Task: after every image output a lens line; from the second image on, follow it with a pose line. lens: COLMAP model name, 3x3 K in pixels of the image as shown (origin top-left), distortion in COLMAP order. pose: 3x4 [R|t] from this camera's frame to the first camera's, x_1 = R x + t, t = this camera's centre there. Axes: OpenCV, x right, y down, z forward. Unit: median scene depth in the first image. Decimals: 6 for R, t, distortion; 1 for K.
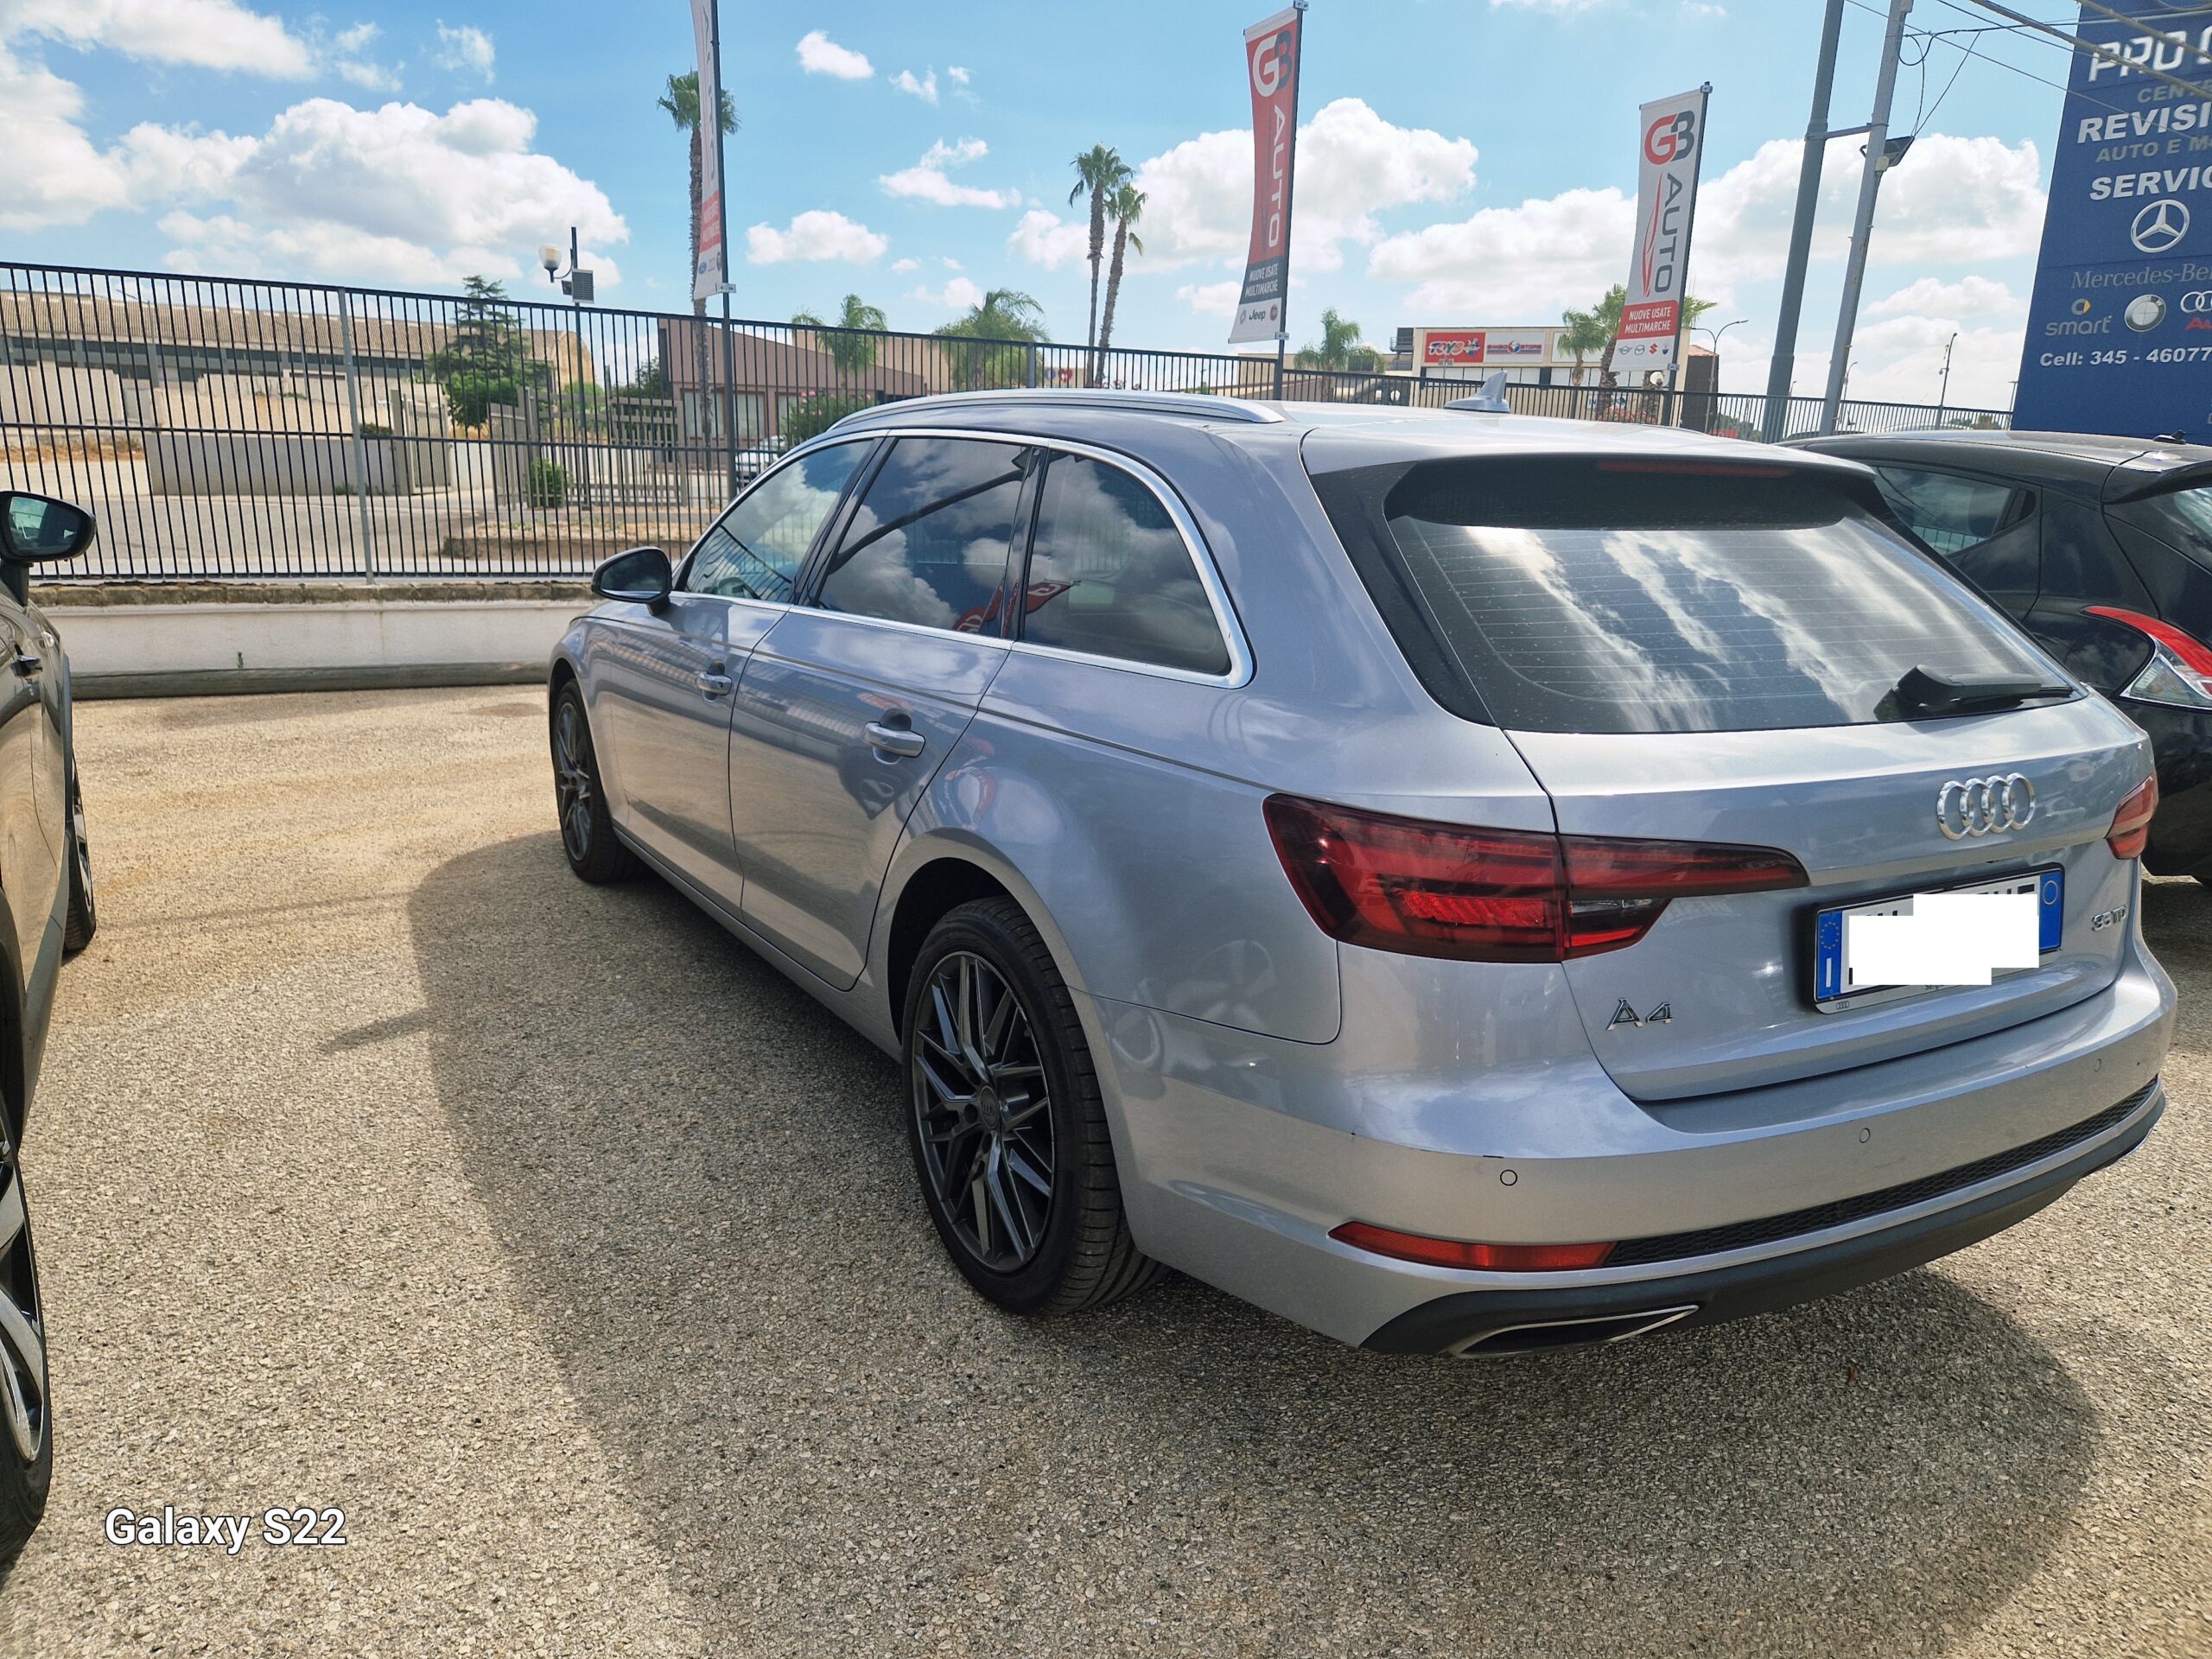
lens RADIAL K [[1478.7, 0, 1110.0], [0, 1478.7, 826.3], [0, 0, 1]] dist [0.031333, -0.027383]
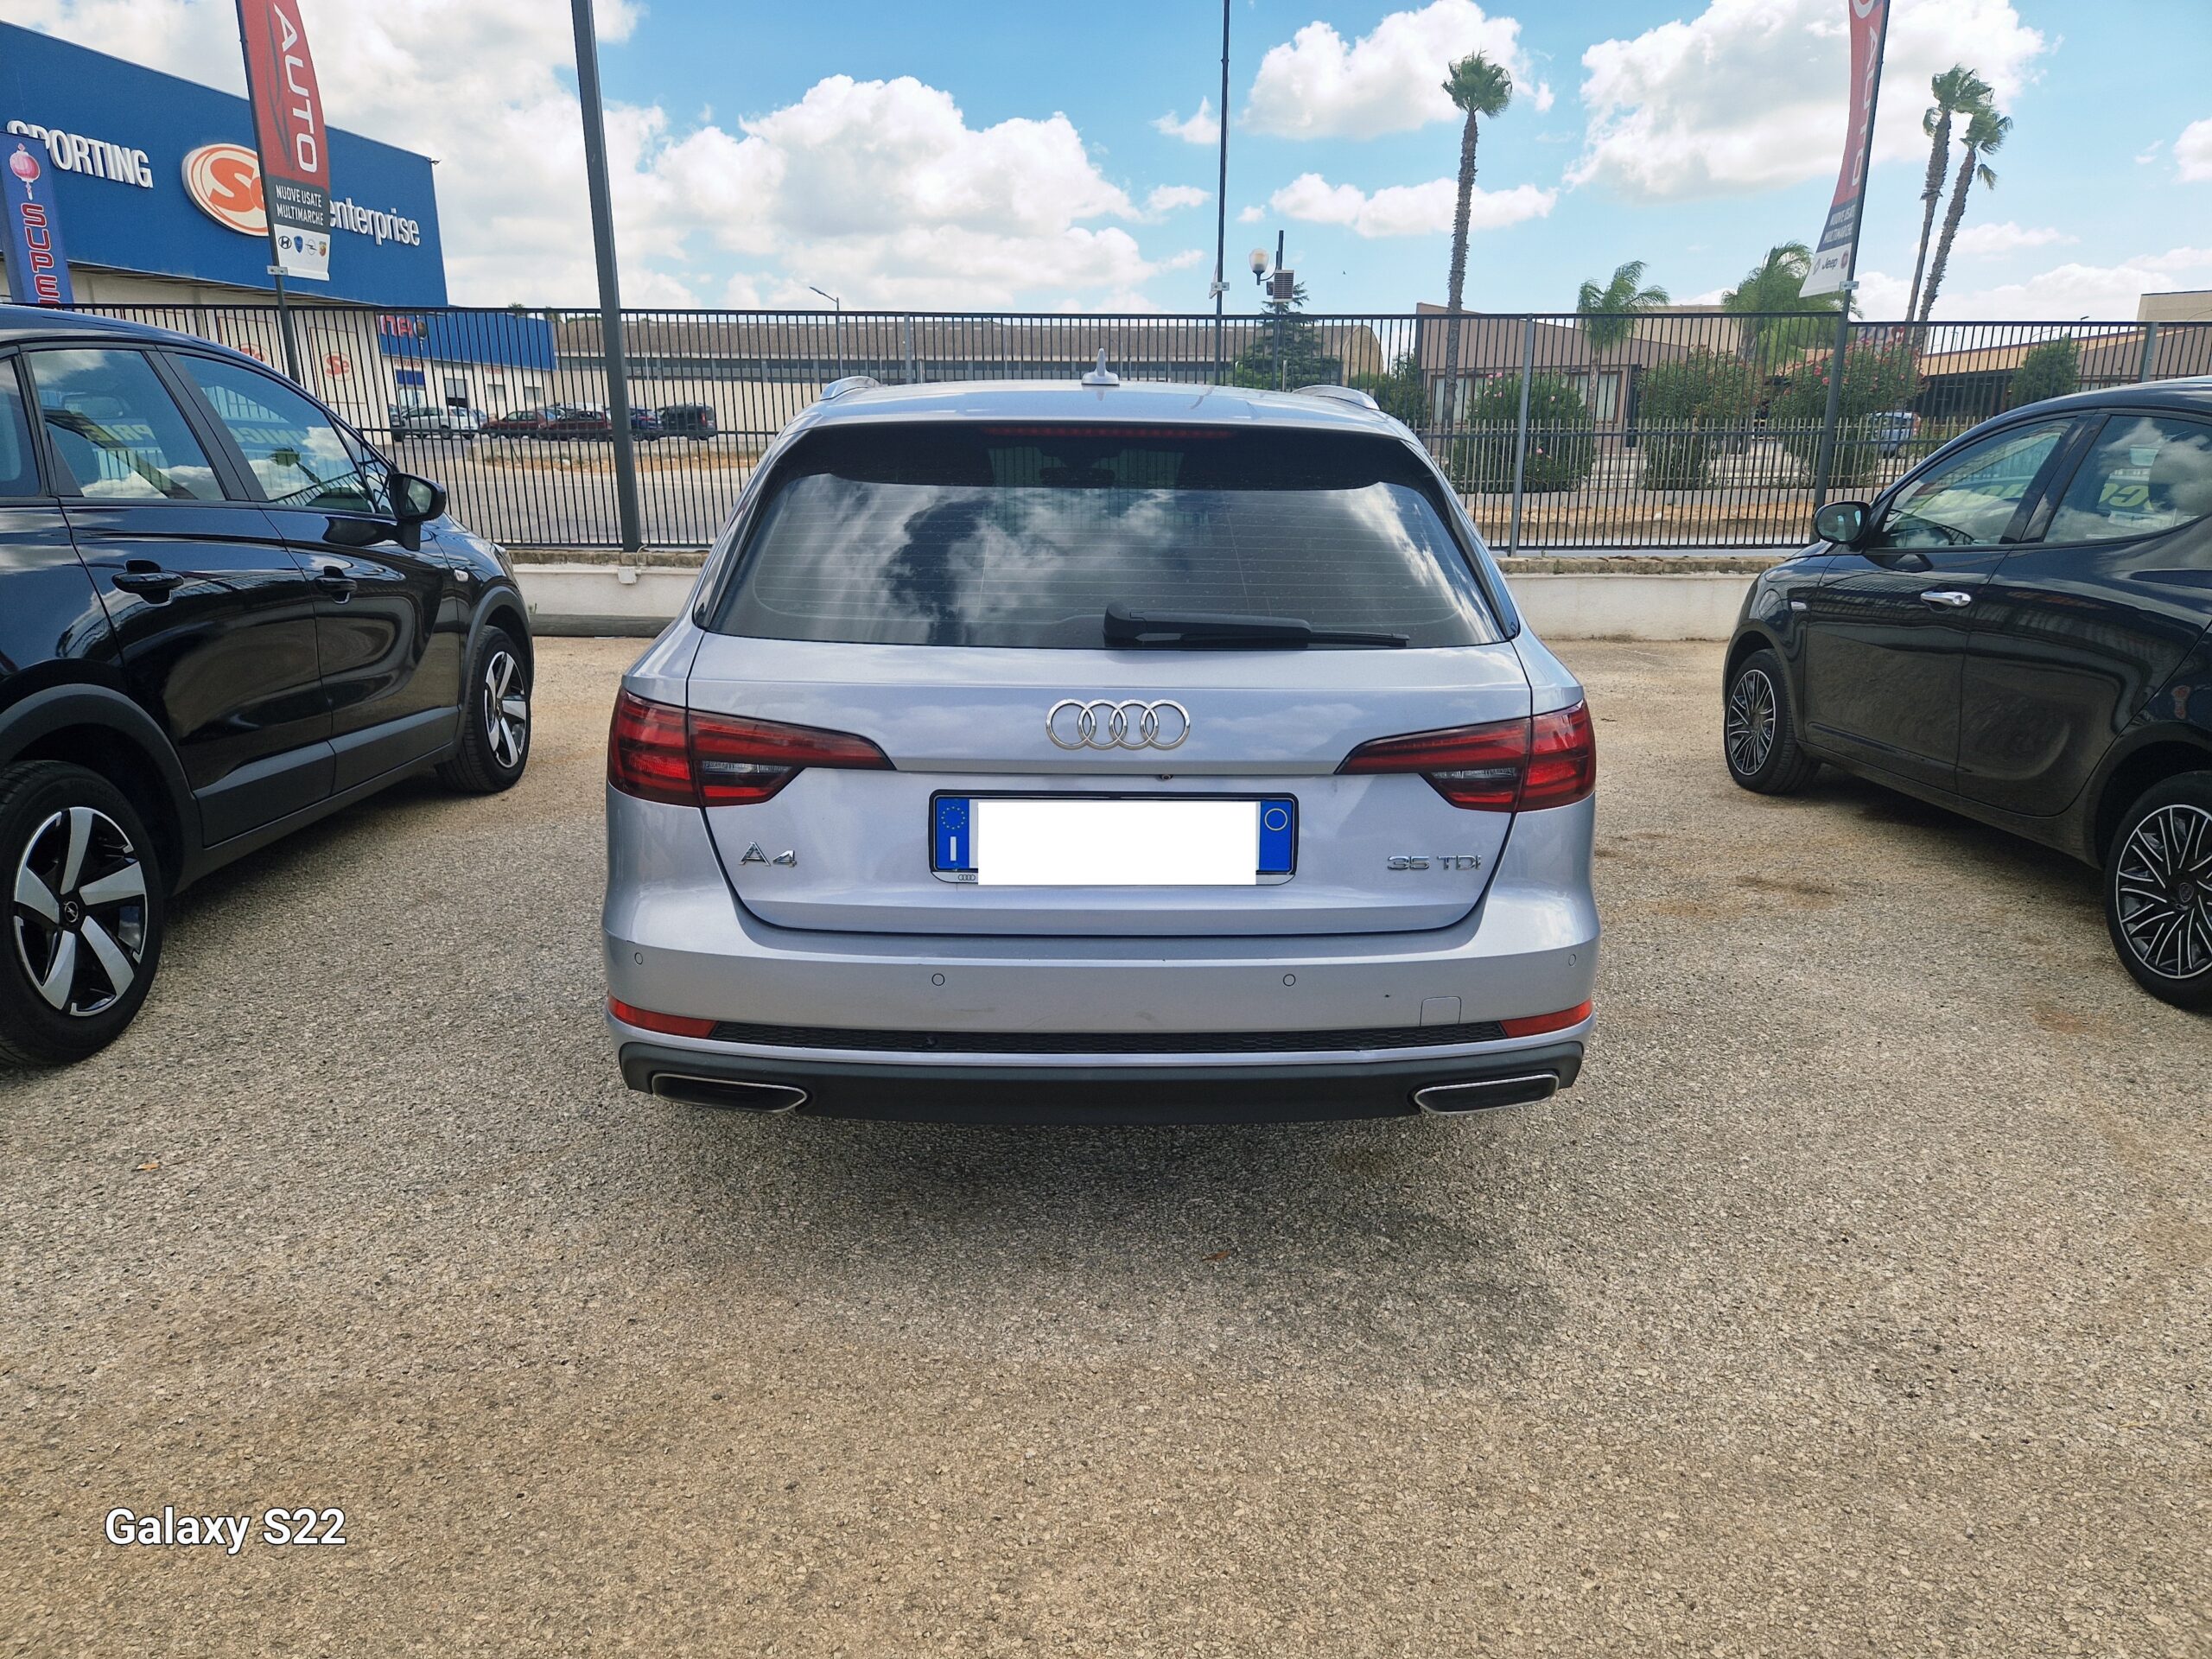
lens RADIAL K [[1478.7, 0, 1110.0], [0, 1478.7, 851.7], [0, 0, 1]] dist [0.031333, -0.027383]
pose [[0.871519, 0.103772, -0.479256, 0.256748], [-0.091529, 0.994600, 0.048913, 0.006759], [0.481744, 0.001237, 0.876311, 0.001825]]
